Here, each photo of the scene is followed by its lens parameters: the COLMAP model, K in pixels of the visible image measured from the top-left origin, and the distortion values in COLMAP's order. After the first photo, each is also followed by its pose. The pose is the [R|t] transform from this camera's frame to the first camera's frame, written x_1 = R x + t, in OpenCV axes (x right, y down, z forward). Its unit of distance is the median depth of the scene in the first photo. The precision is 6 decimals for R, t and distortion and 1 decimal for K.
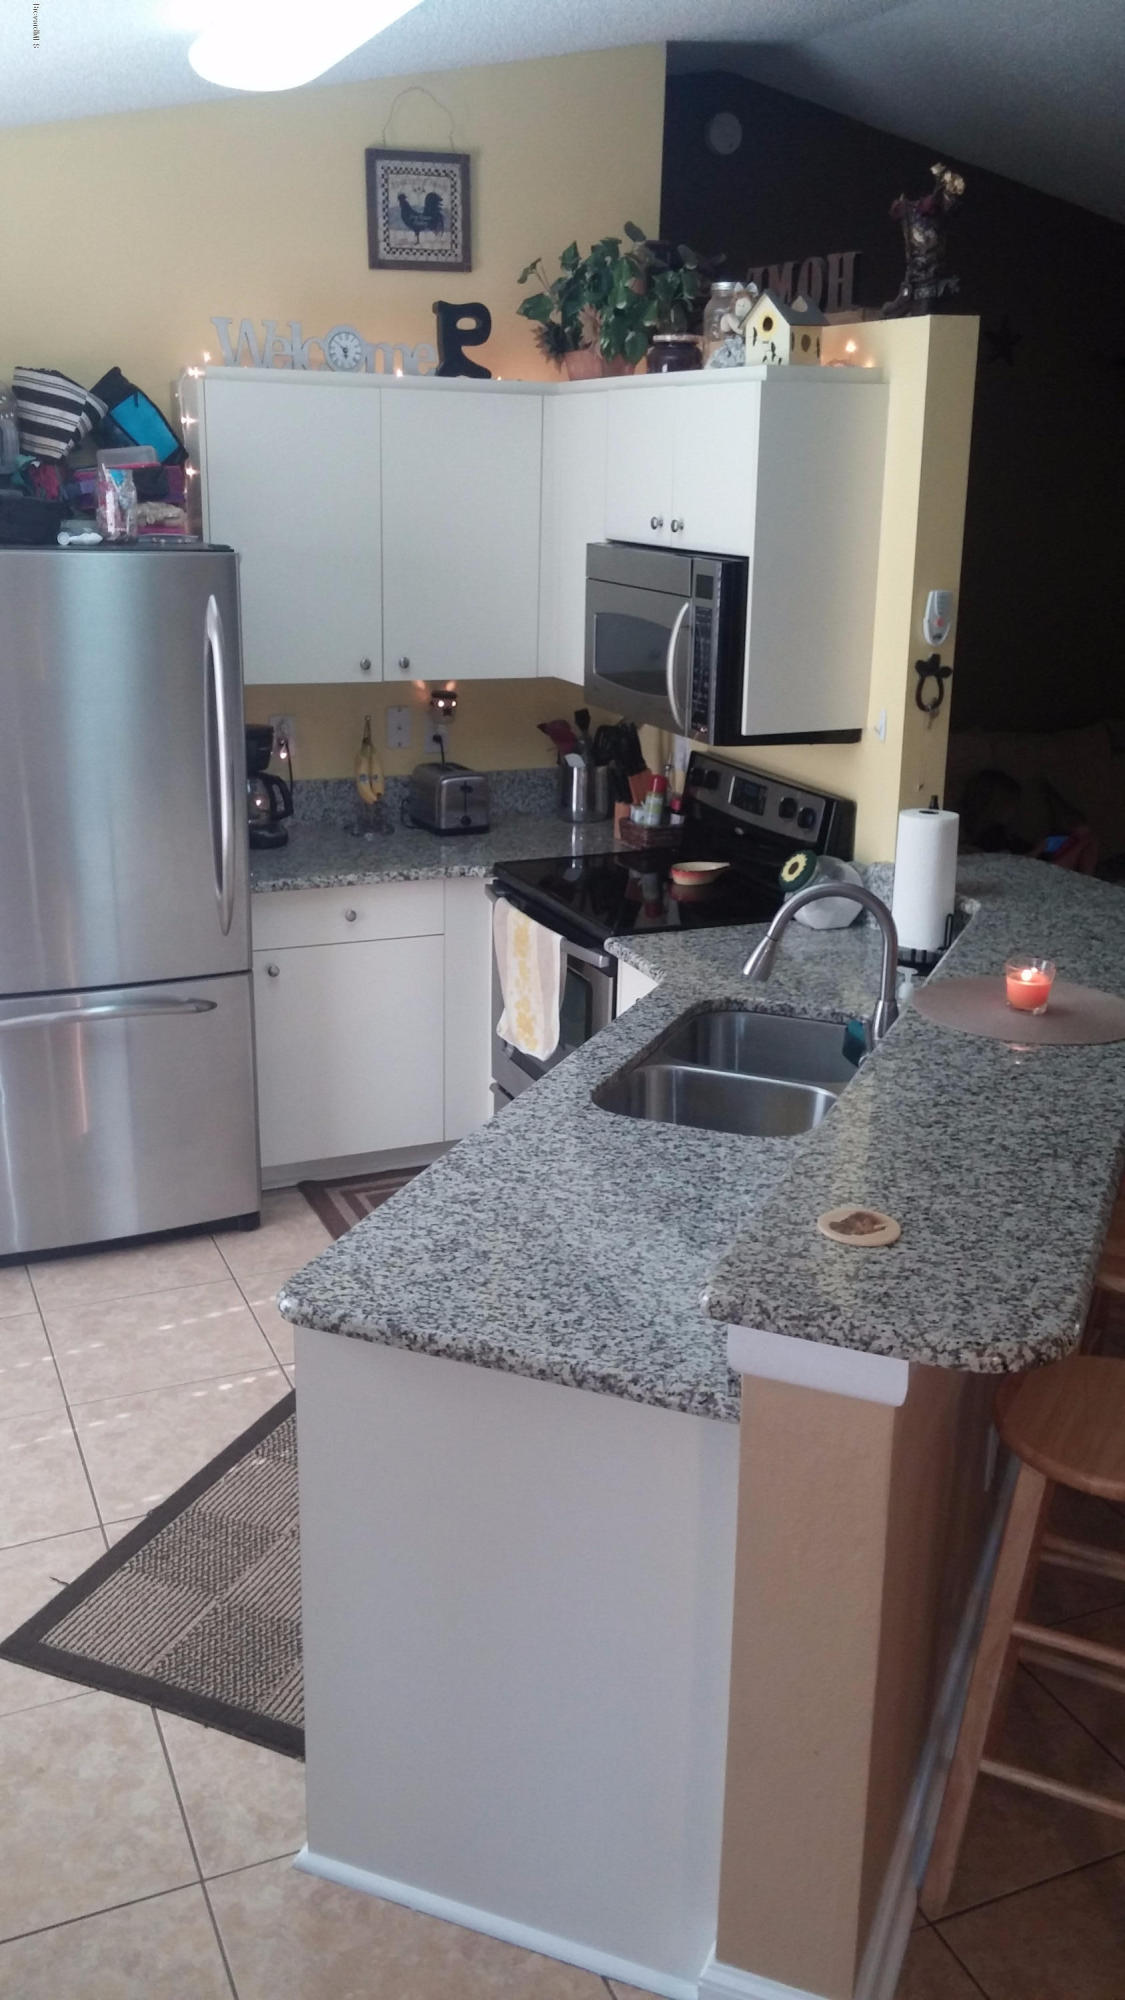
lens RADIAL K [[1689.9, 0, 579.9], [0, 1689.9, 1003.5], [0, 0, 1]] dist [0.068760, -0.082447]
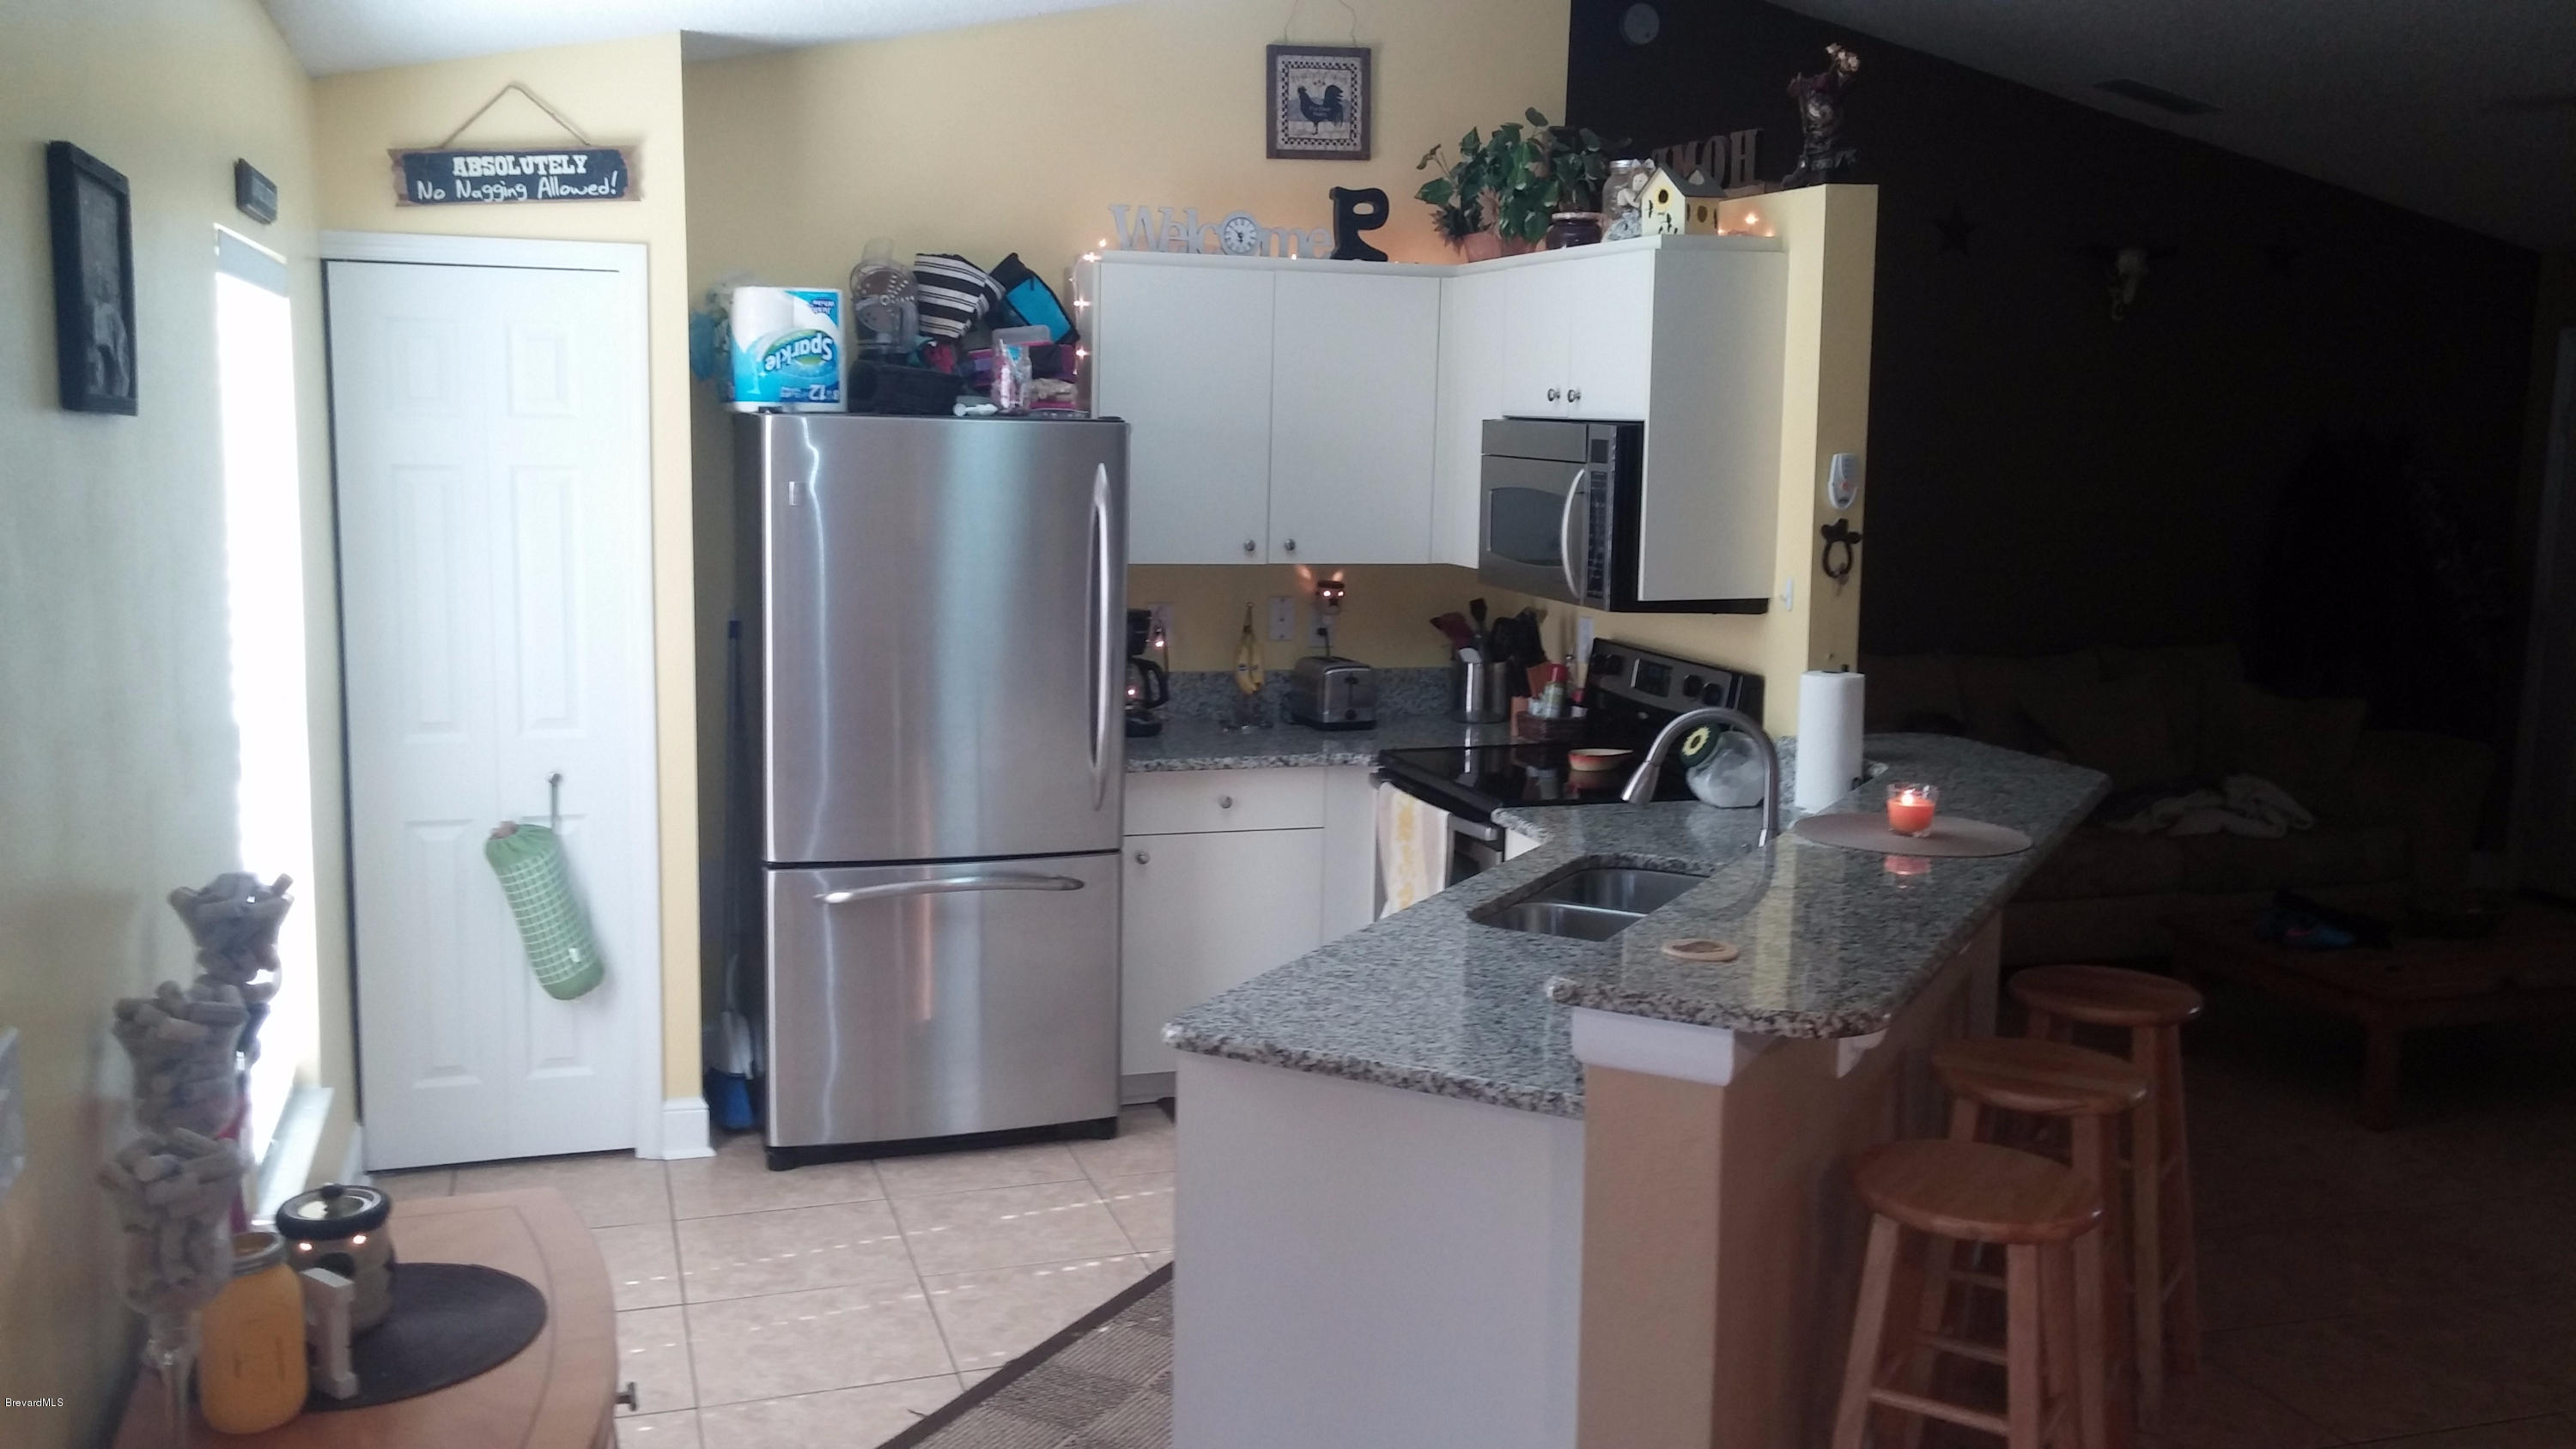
lens RADIAL K [[2176.3, 0, 1280.7], [0, 2176.3, 725.5], [0, 0, 1]] dist [0.068760, -0.082447]
pose [[0.994791, 0.012009, -0.101225, 0.019196], [-0.028563, 0.986094, -0.163716, 0.116187], [0.097851, 0.165754, 0.981301, -0.215524]]
